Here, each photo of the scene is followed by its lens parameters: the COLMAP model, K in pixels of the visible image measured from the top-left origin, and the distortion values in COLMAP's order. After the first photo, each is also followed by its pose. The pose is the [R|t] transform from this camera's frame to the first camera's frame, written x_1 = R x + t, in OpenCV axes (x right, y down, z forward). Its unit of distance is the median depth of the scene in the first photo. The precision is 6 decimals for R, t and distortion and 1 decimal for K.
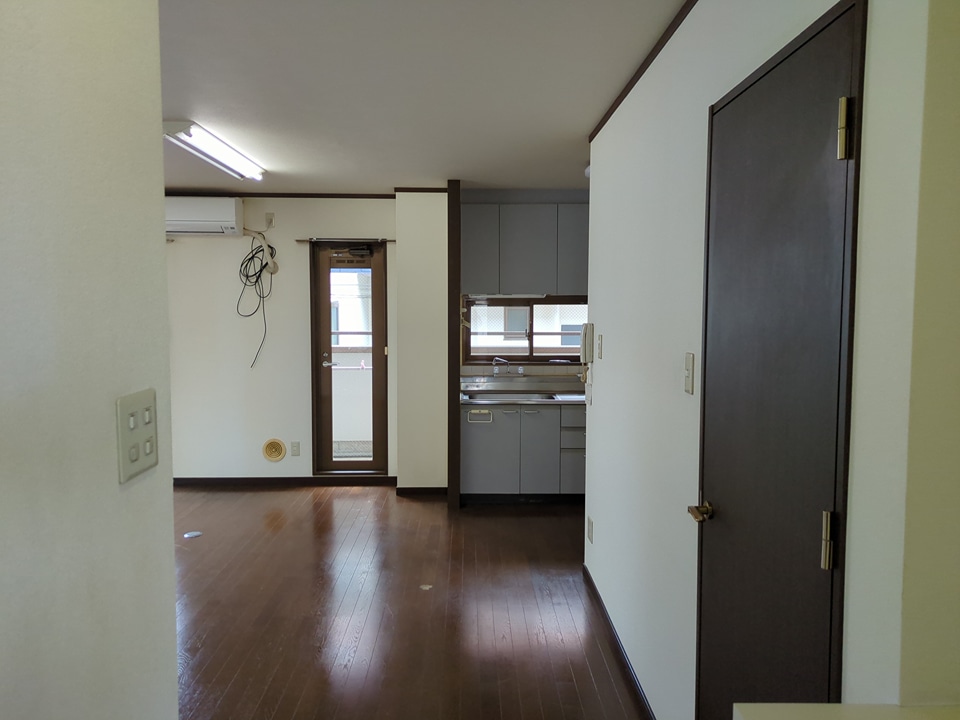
lens RADIAL K [[721.4, 0, 481.2], [0, 721.4, 357.0], [0, 0, 1]] dist [0.030465, -0.016703]
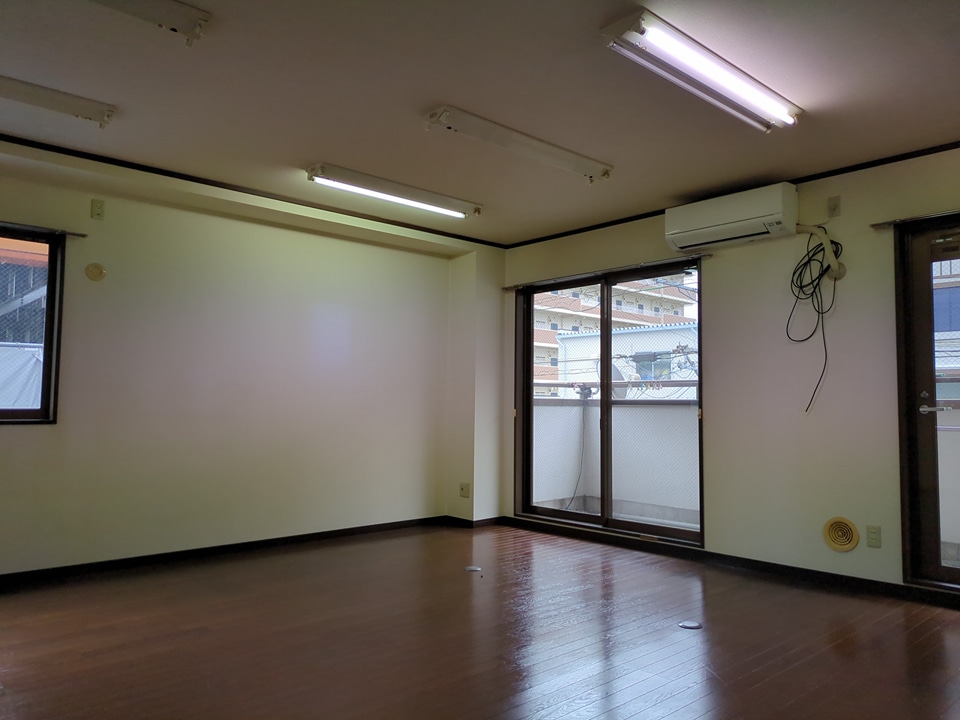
lens RADIAL K [[721.4, 0, 481.8], [0, 721.4, 365.6], [0, 0, 1]] dist [0.030465, -0.016703]
pose [[0.659540, -0.043637, -0.750402, 0.012341], [-0.063915, 0.991442, -0.113829, 0.072186], [0.748947, 0.123037, 0.651107, 0.286562]]
